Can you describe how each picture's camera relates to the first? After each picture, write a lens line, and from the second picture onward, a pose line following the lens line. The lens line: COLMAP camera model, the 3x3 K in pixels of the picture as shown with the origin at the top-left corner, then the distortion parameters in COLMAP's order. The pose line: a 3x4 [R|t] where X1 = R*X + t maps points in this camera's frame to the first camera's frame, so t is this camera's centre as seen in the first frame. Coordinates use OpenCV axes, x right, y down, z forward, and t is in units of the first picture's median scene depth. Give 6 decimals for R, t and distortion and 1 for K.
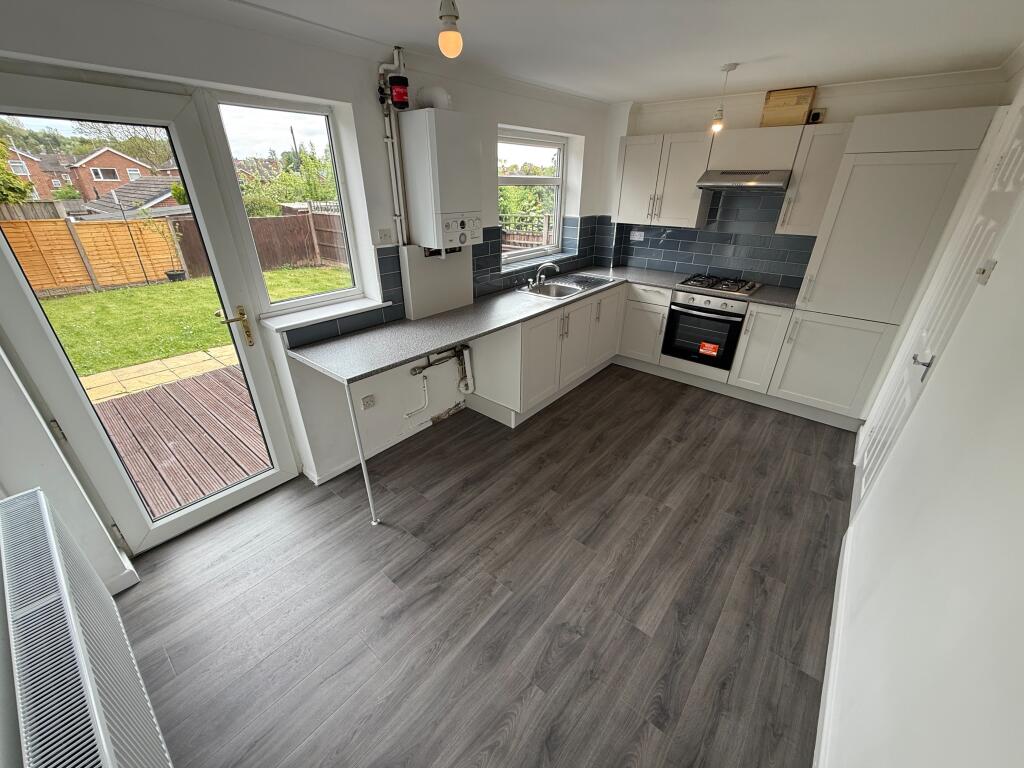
lens RADIAL K [[406.8, 0, 512.8], [0, 406.8, 383.6], [0, 0, 1]] dist [-0.000661, -0.000232]
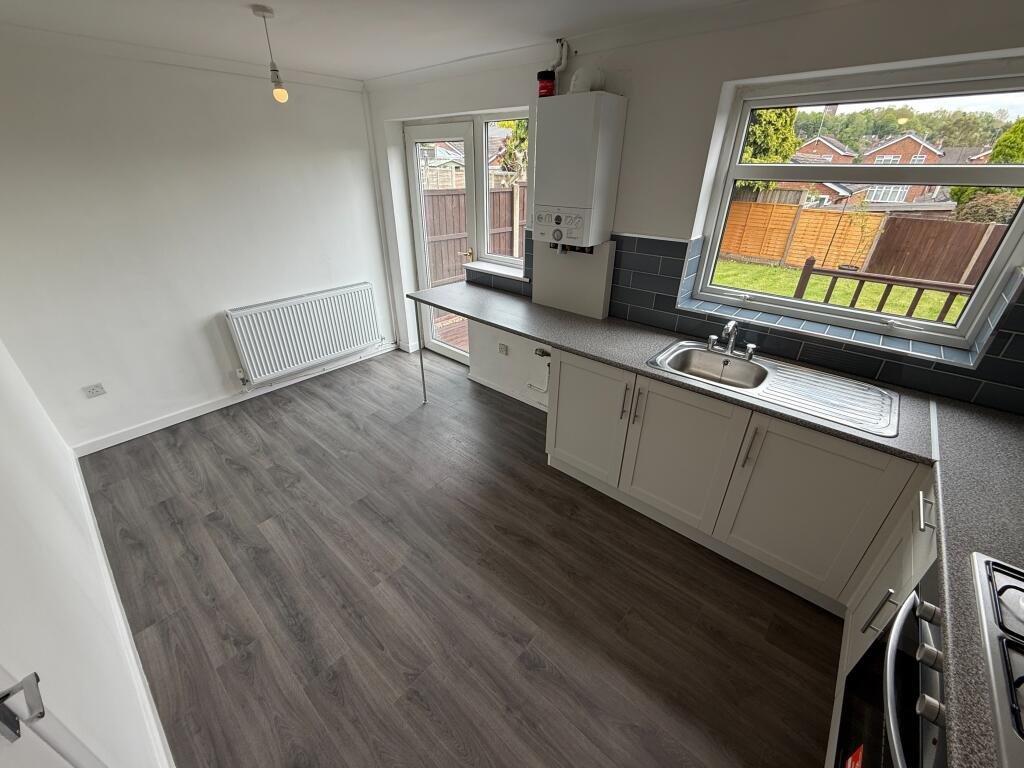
lens RADIAL K [[406.8, 0, 510.4], [0, 406.8, 386.0], [0, 0, 1]] dist [-0.000661, -0.000232]
pose [[-0.027516, 0.465791, -0.884467, 0.988665], [-0.451881, 0.783440, 0.426645, -0.504353], [0.891654, 0.411413, 0.188925, 1.014197]]
